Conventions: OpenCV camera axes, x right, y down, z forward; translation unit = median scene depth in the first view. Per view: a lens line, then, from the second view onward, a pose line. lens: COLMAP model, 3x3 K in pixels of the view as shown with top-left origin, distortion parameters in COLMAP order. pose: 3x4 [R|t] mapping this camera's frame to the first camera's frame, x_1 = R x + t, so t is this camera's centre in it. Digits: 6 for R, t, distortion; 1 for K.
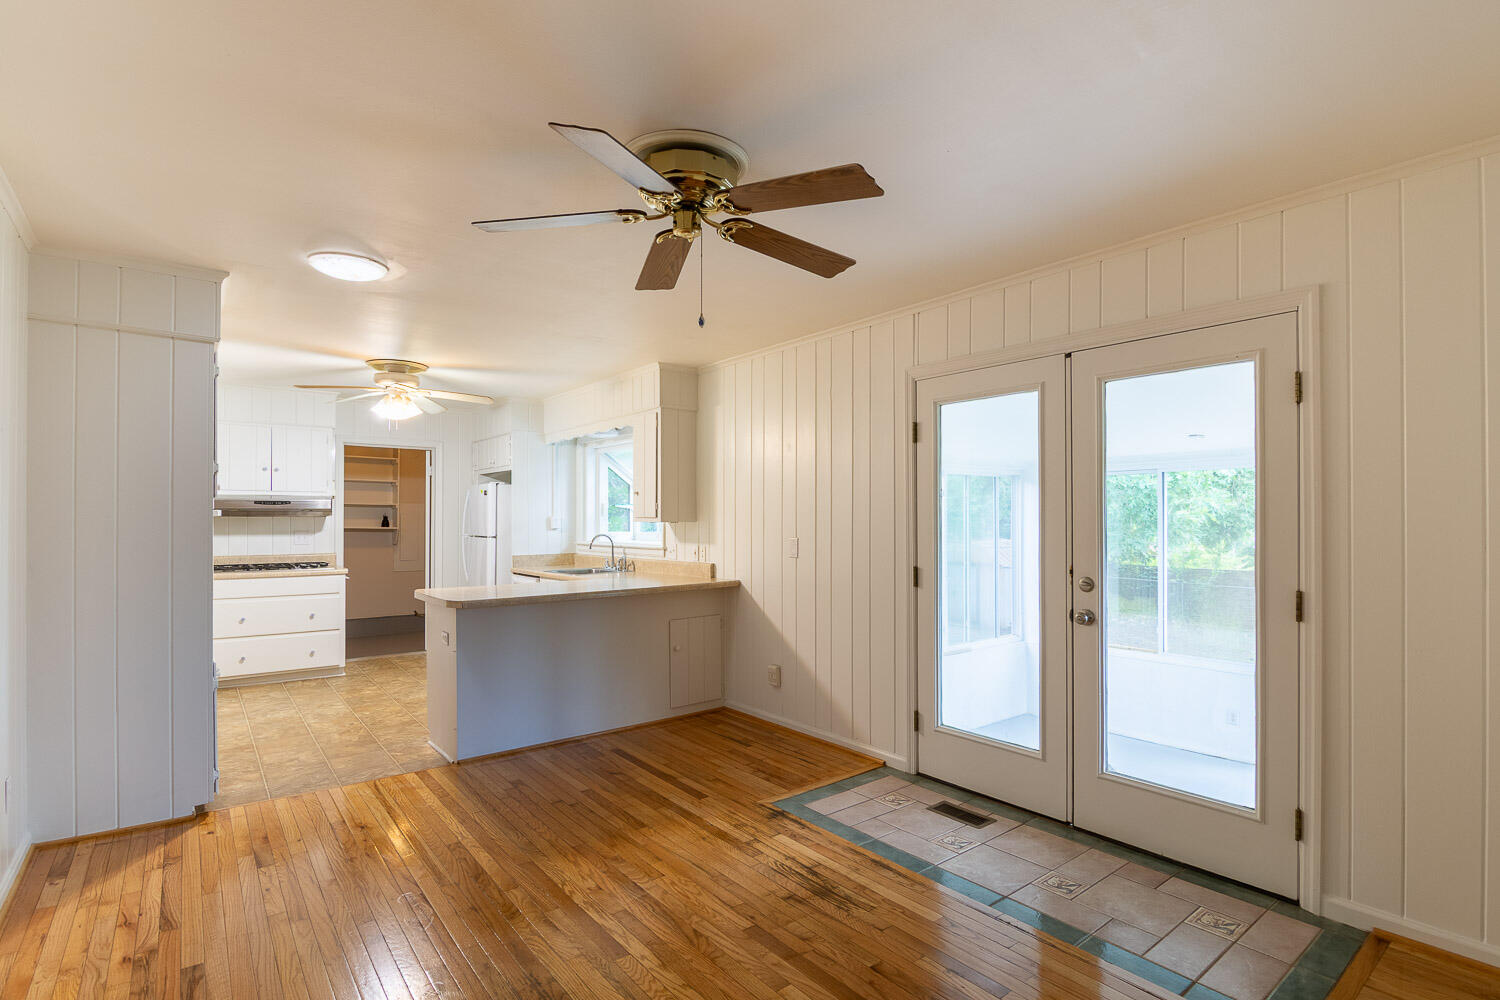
lens RADIAL K [[729.6, 0, 750.8], [0, 729.6, 515.5], [0, 0, 1]] dist [0.001501, -0.000011]
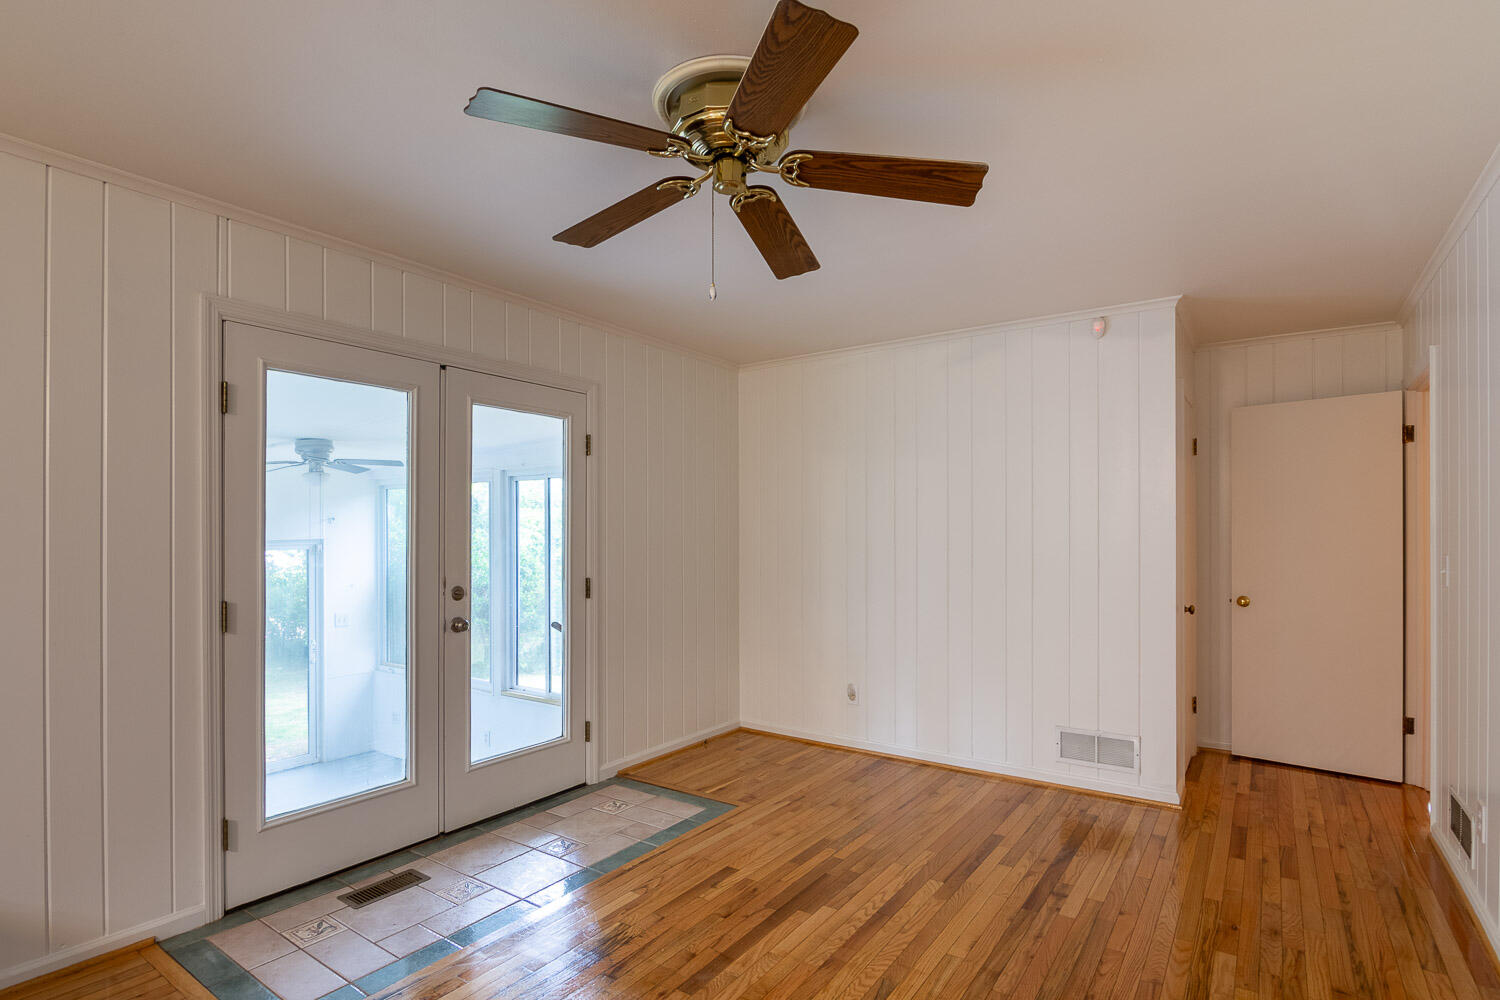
lens RADIAL K [[737.8, 0, 751.1], [0, 737.8, 535.9], [0, 0, 1]] dist [-0.001541, -0.001125]
pose [[-0.276193, -0.000102, 0.961102, -0.659172], [-0.004234, 0.999990, -0.001110, 0.011491], [-0.961093, -0.004376, -0.276191, 0.876863]]
